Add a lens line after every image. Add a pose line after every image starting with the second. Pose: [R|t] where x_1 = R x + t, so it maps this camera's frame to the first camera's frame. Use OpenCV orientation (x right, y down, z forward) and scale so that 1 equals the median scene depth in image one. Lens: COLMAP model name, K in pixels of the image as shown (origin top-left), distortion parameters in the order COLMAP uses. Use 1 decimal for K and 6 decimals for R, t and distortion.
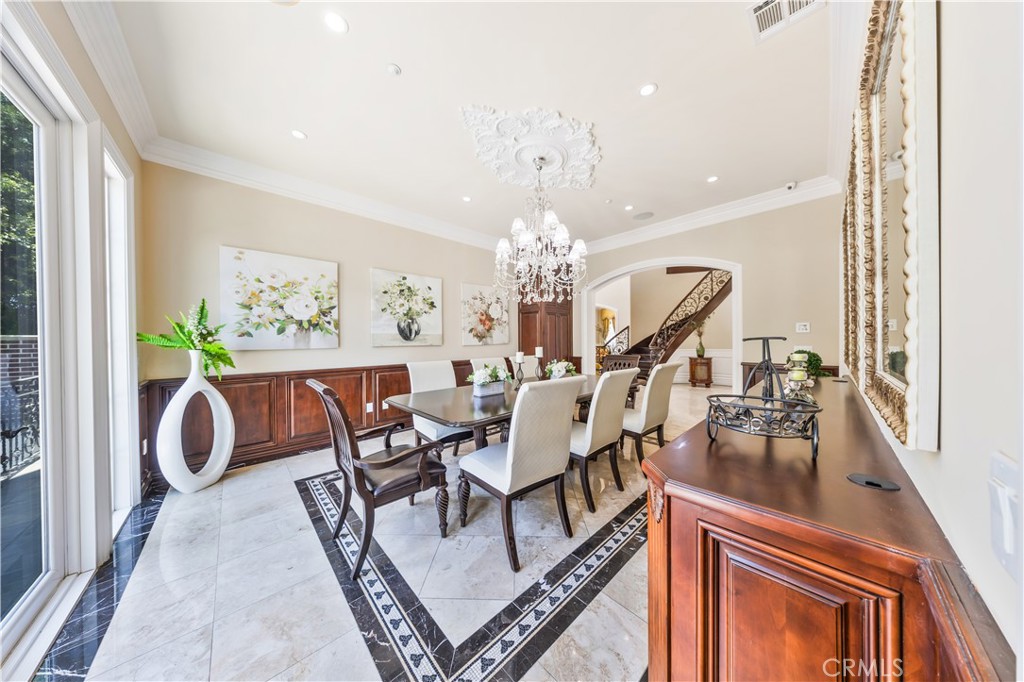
lens RADIAL K [[296.1, 0, 504.8], [0, 296.1, 336.8], [0, 0, 1]] dist [0.000097, -0.000028]
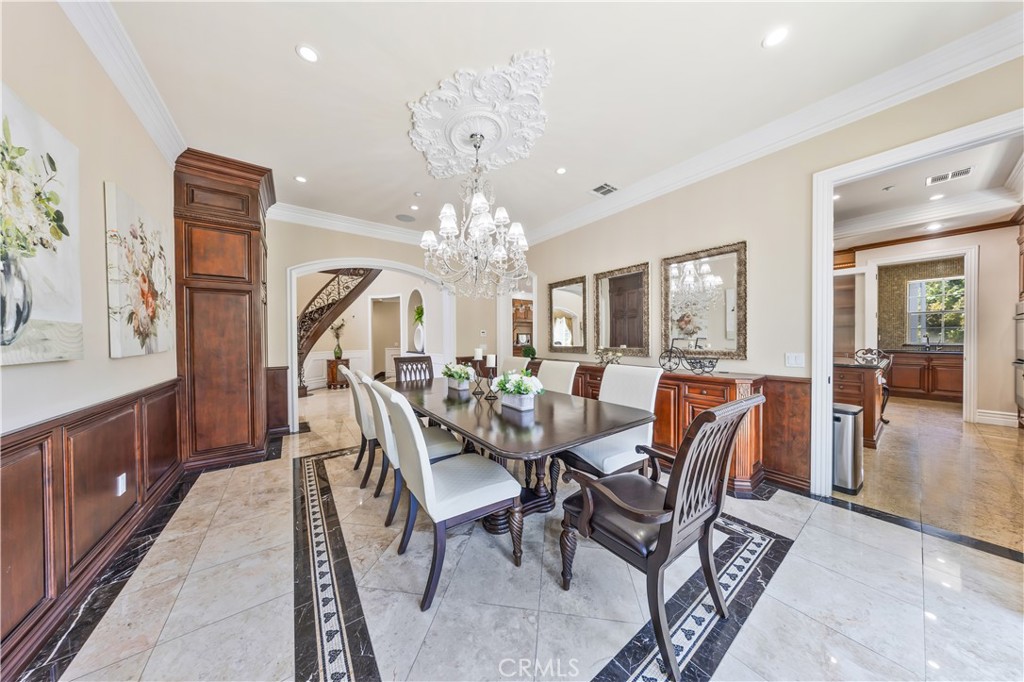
lens RADIAL K [[299.2, 0, 510.3], [0, 299.2, 342.0], [0, 0, 1]] dist [-0.005767, -0.000111]
pose [[0.114752, -0.002136, 0.993392, -0.449823], [-0.006101, 0.999977, 0.002855, 0.007173], [-0.993375, -0.006388, 0.114736, 0.477623]]
